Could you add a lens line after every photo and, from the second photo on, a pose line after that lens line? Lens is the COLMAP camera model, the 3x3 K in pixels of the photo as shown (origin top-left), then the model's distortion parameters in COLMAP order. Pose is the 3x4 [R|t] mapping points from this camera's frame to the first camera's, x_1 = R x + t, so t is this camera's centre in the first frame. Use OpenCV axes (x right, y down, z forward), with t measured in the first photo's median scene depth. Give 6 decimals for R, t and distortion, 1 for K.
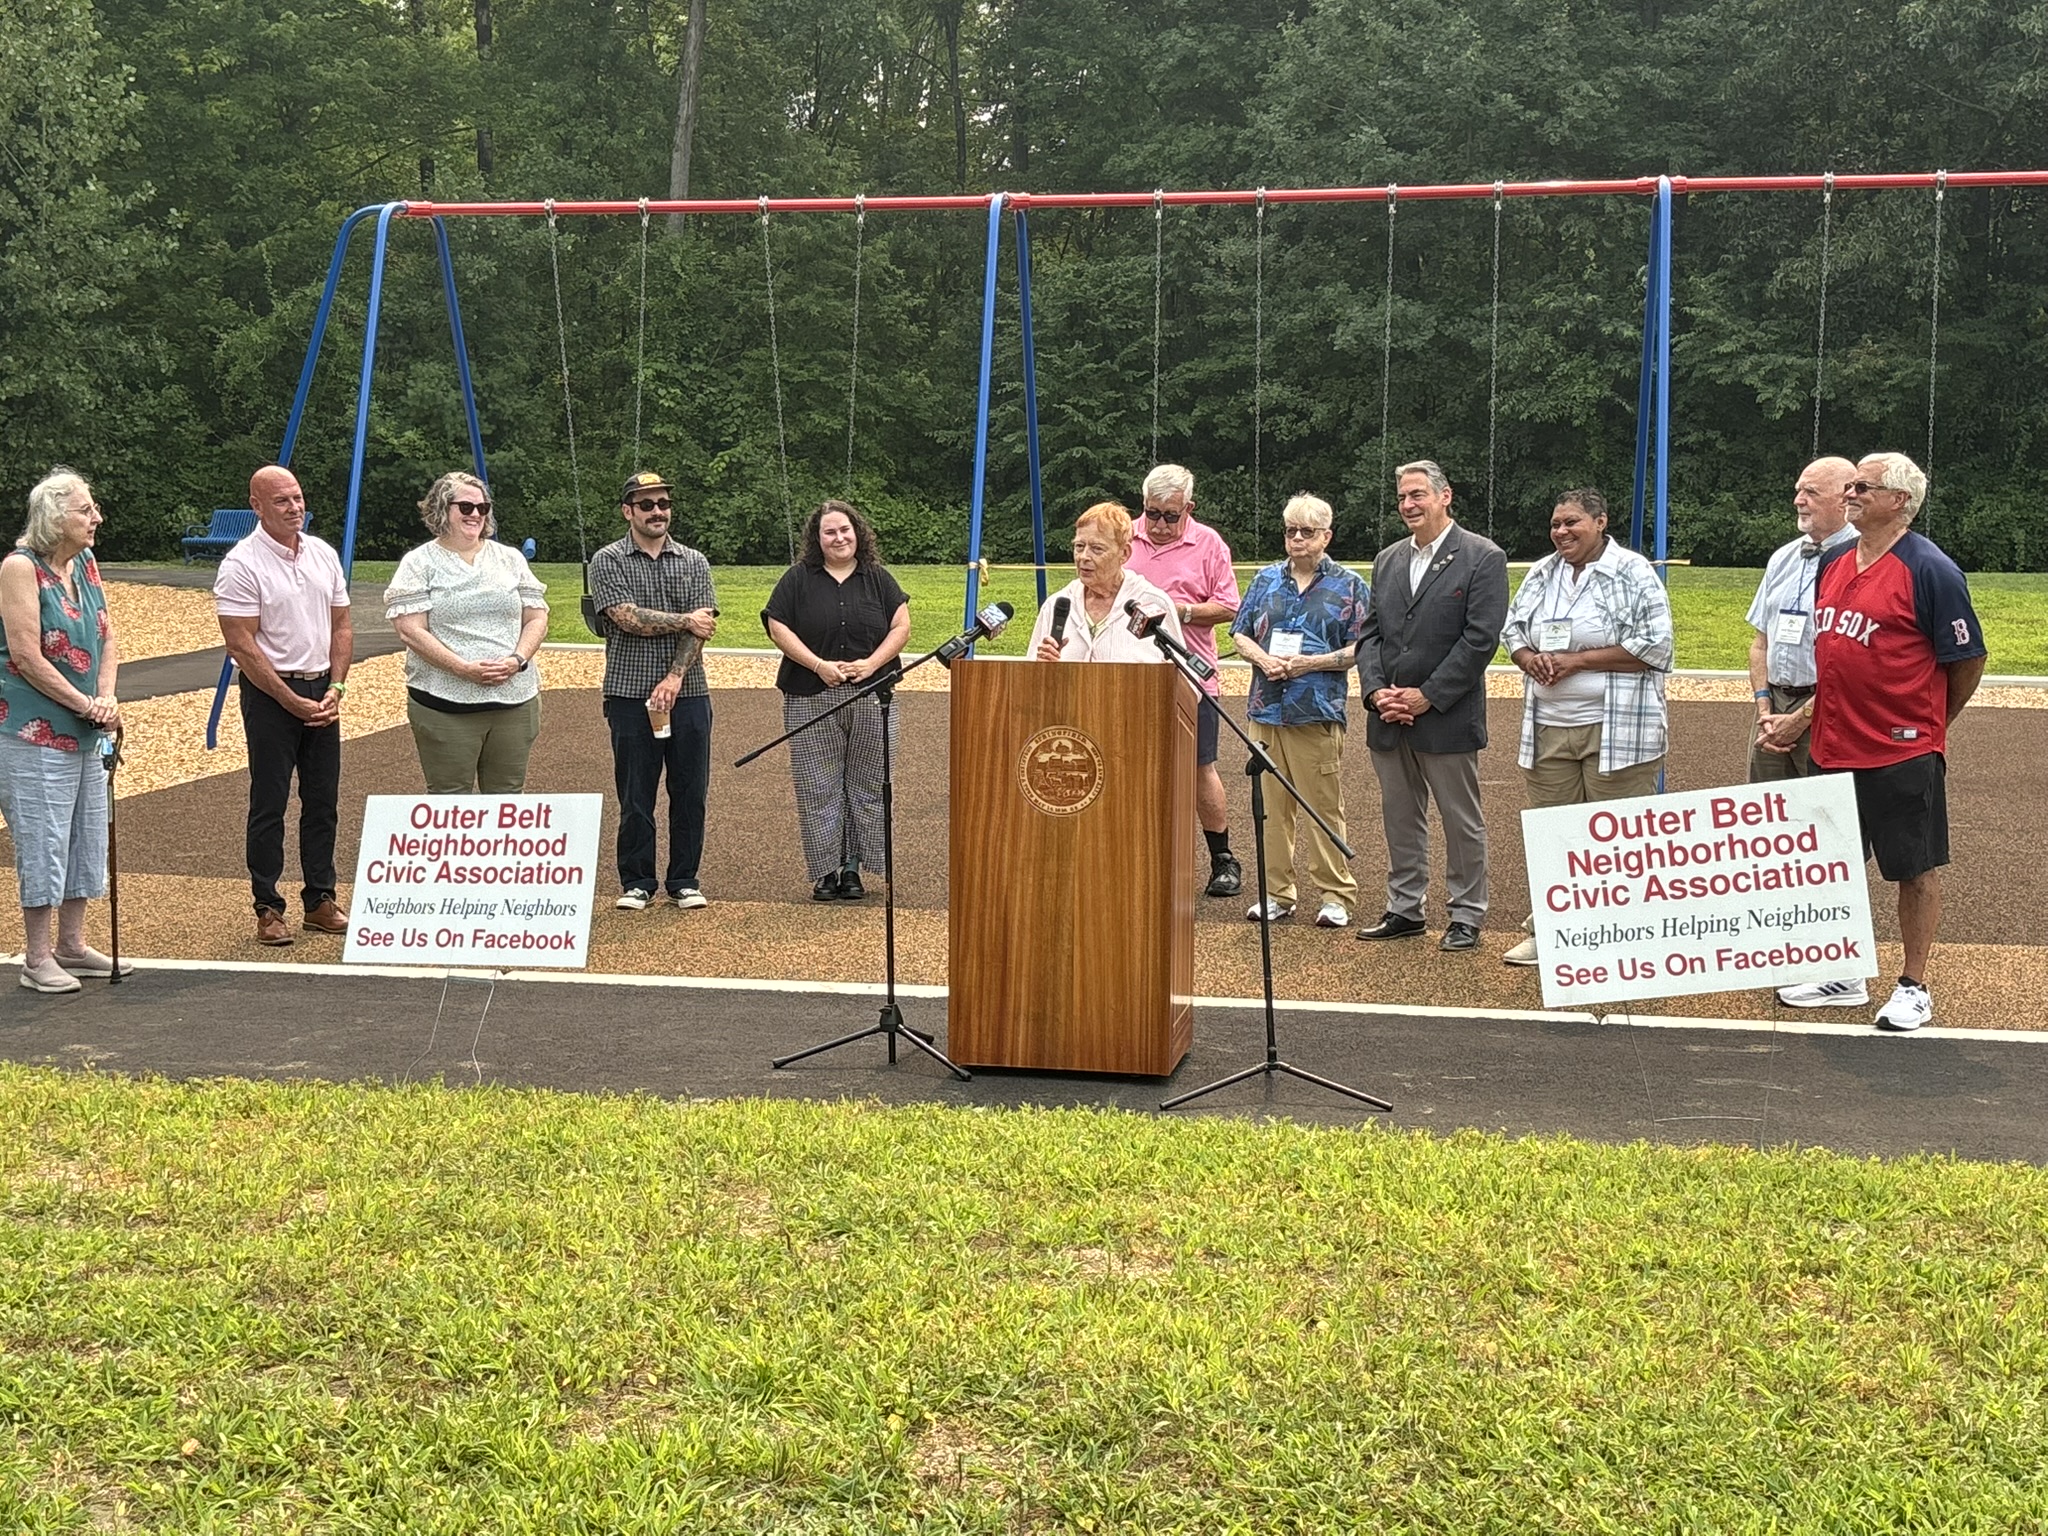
lens RADIAL K [[2714.4, 0, 1014.7], [0, 2714.4, 789.0], [0, 0, 1]] dist [0.060295, 0.000000]
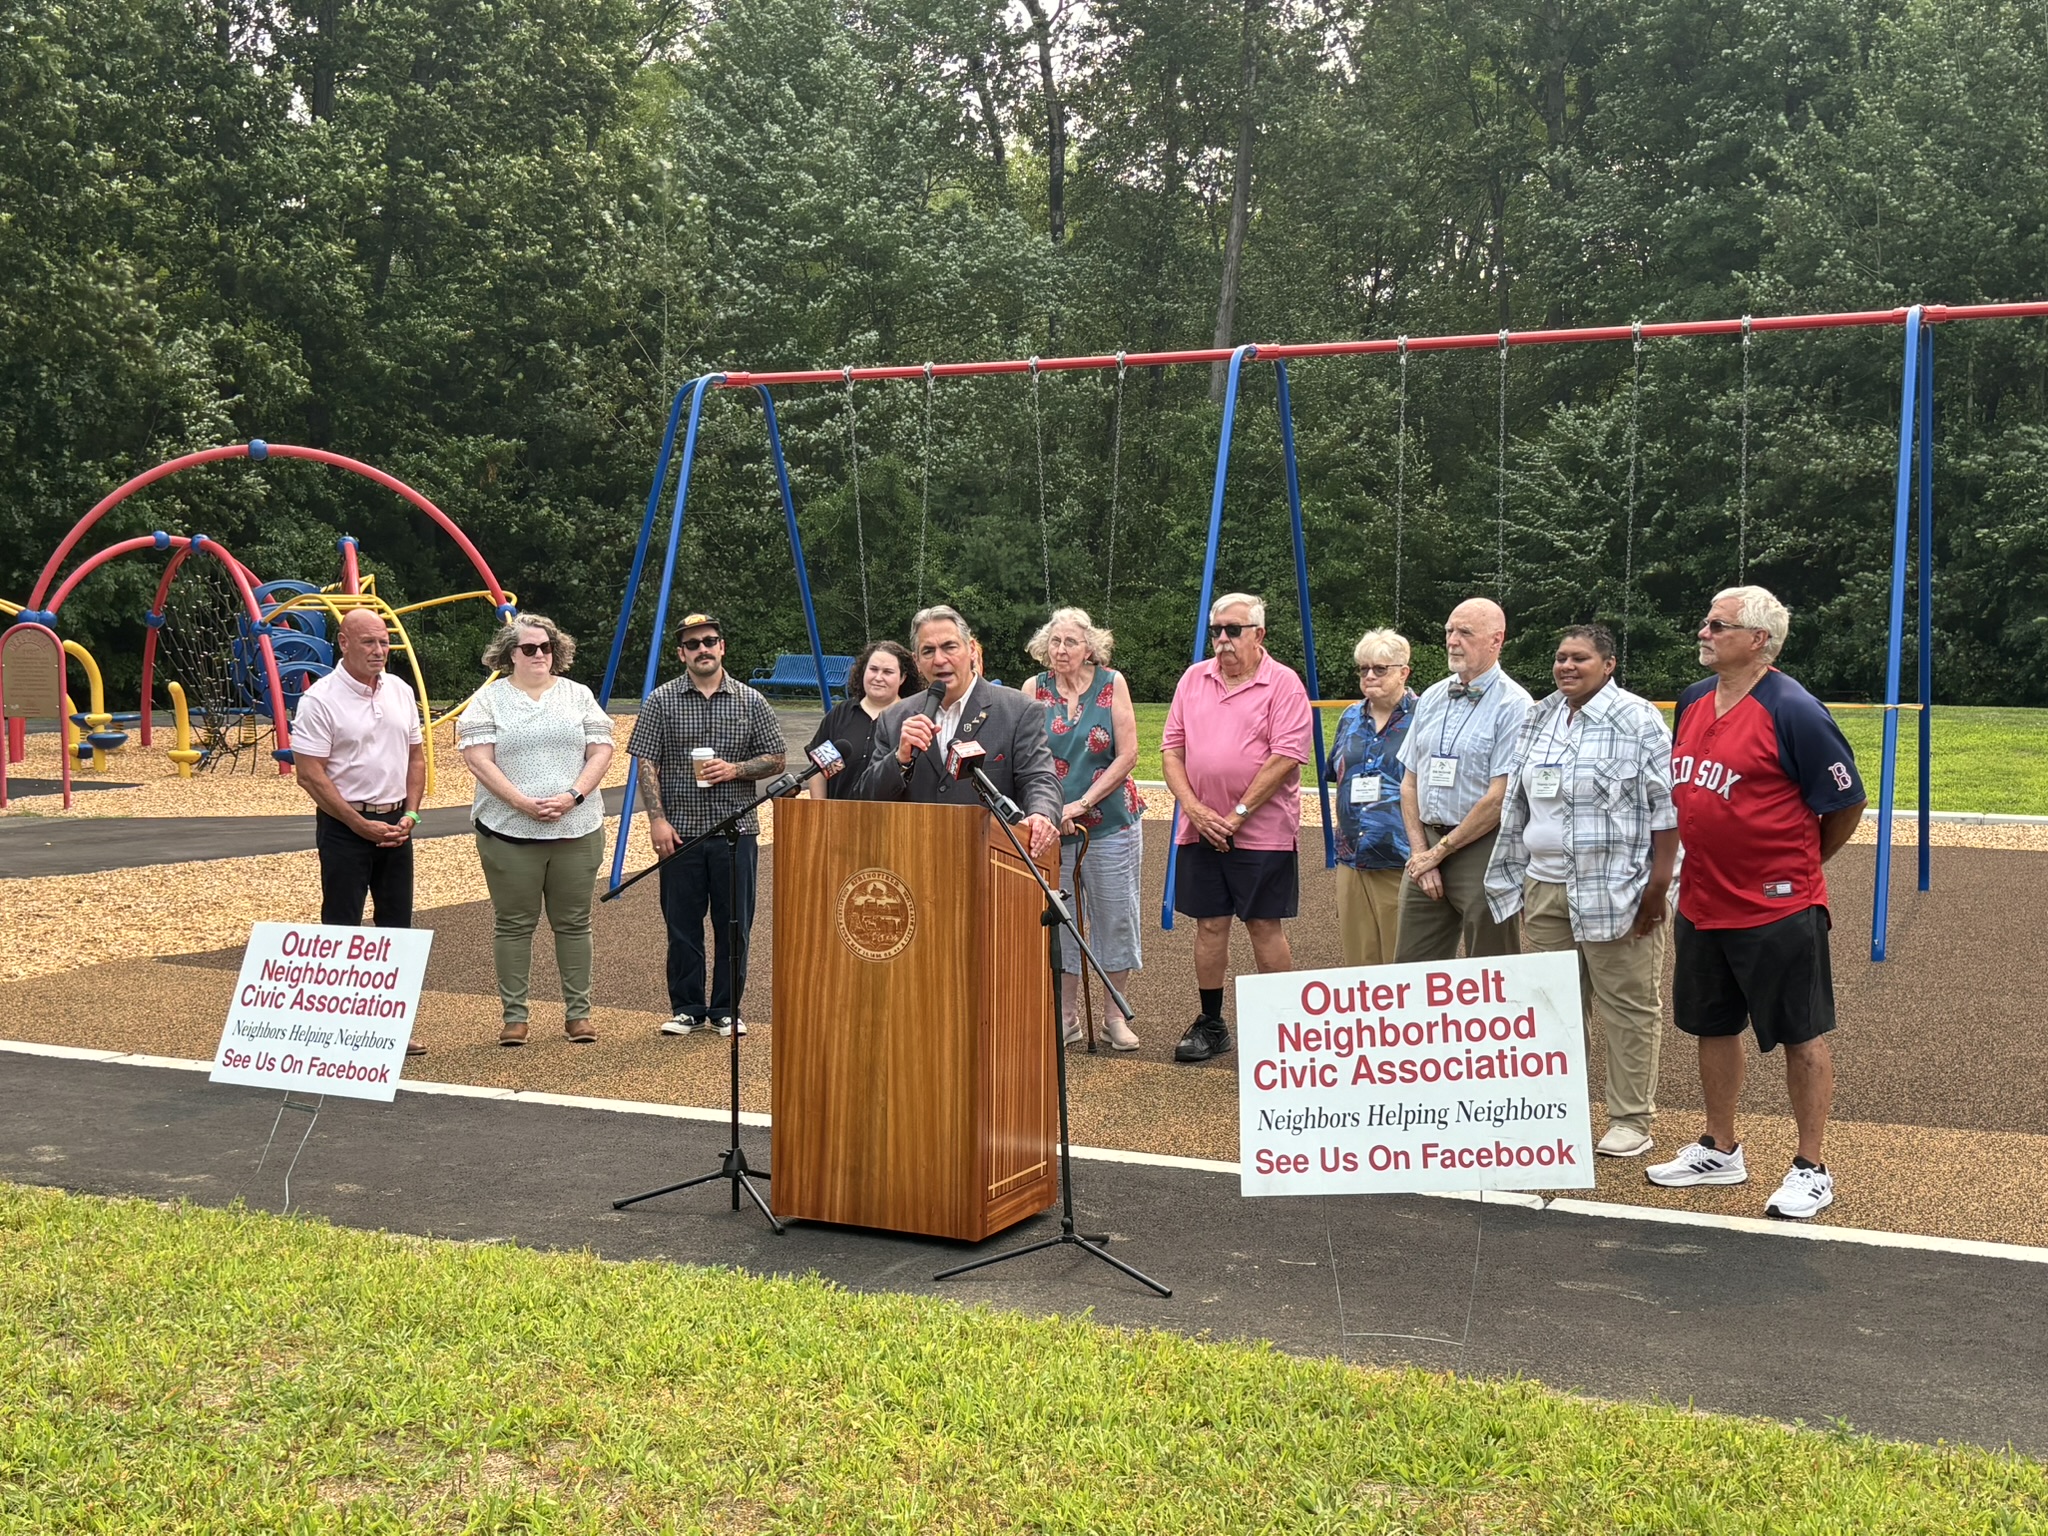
lens RADIAL K [[2451.5, 0, 989.7], [0, 2451.5, 767.3], [0, 0, 1]] dist [0.088706, 0.000000]
pose [[0.965721, 0.012124, -0.259299, 0.283059], [-0.026514, 0.998291, -0.052073, -0.014998], [0.258225, 0.057163, 0.964392, 0.164740]]
